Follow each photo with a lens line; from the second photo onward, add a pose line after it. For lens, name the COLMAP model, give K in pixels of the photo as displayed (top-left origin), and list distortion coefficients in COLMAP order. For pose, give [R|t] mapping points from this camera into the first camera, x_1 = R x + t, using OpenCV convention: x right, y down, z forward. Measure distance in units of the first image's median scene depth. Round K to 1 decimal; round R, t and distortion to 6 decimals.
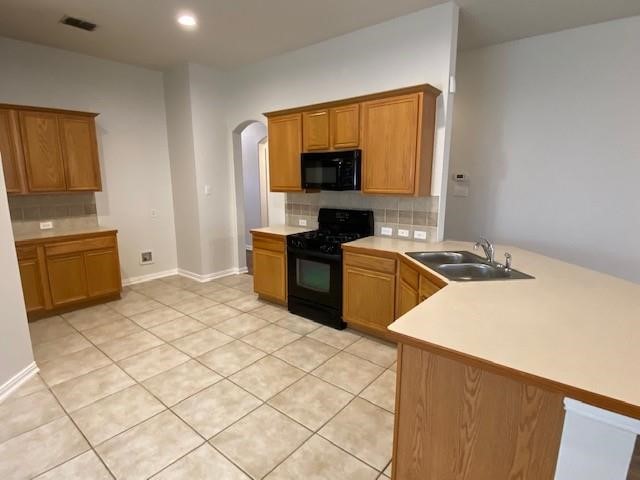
lens RADIAL K [[340.4, 0, 318.0], [0, 340.4, 239.4], [0, 0, 1]] dist [0.021863, -0.017058]
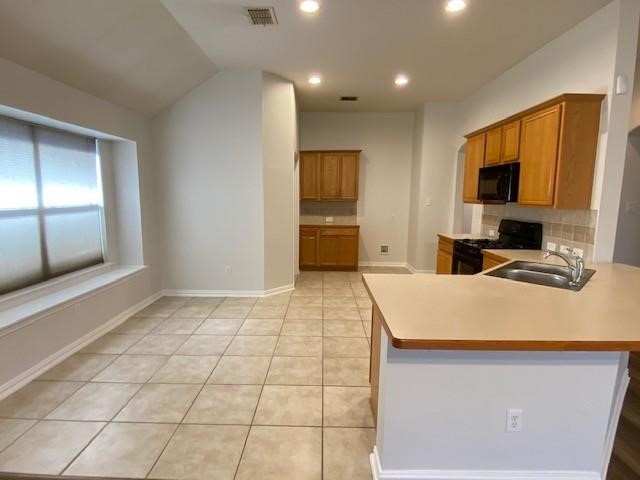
lens RADIAL K [[340.4, 0, 315.1], [0, 340.4, 242.8], [0, 0, 1]] dist [0.021863, -0.017058]
pose [[0.619399, 0.120317, -0.775802, 0.553786], [-0.152915, 0.987750, 0.031101, 0.038762], [0.770041, 0.099368, 0.630209, -0.105789]]
